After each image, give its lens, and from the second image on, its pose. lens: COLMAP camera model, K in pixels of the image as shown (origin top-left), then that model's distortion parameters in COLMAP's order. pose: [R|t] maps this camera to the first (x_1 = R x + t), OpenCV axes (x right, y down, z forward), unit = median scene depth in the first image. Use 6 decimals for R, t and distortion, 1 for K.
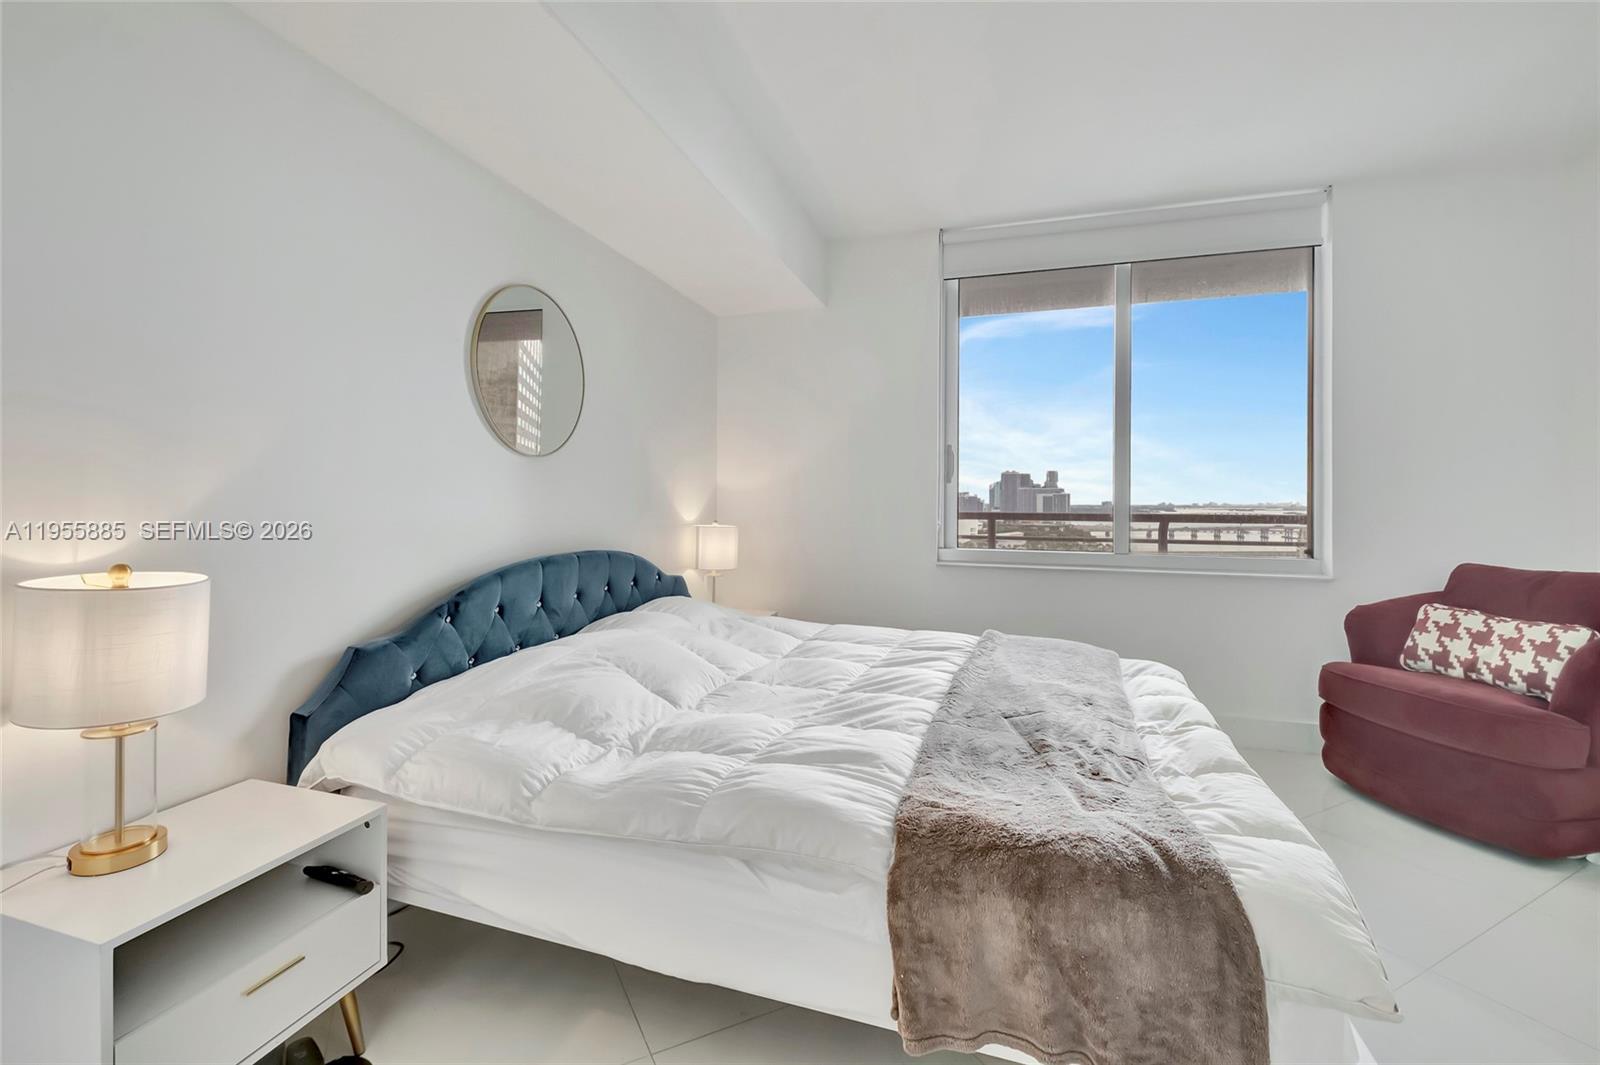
lens RADIAL K [[699.5, 0, 800.7], [0, 699.5, 518.4], [0, 0, 1]] dist [-0.001098, -0.002240]
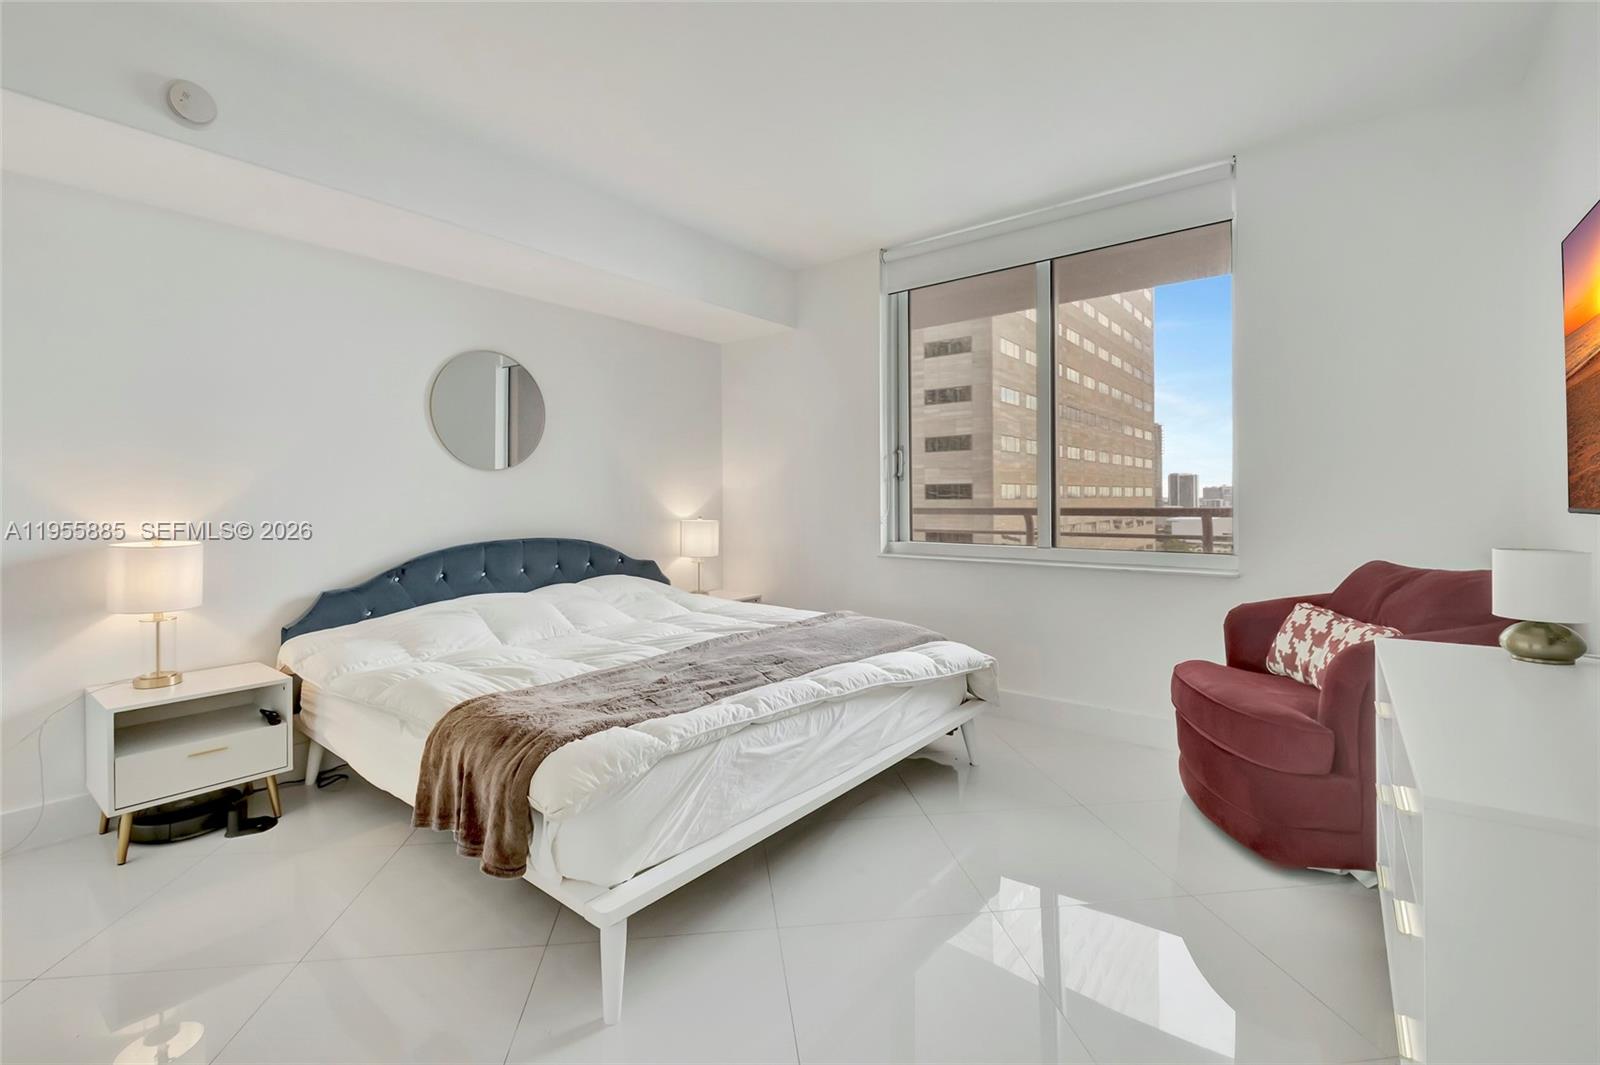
lens RADIAL K [[699.5, 0, 803.1], [0, 699.5, 525.8], [0, 0, 1]] dist [-0.001098, -0.002240]
pose [[0.937414, 0.001747, -0.348213, 0.597713], [0.003414, 0.999893, 0.014205, 0.004209], [0.348200, -0.014505, 0.937308, -0.095941]]
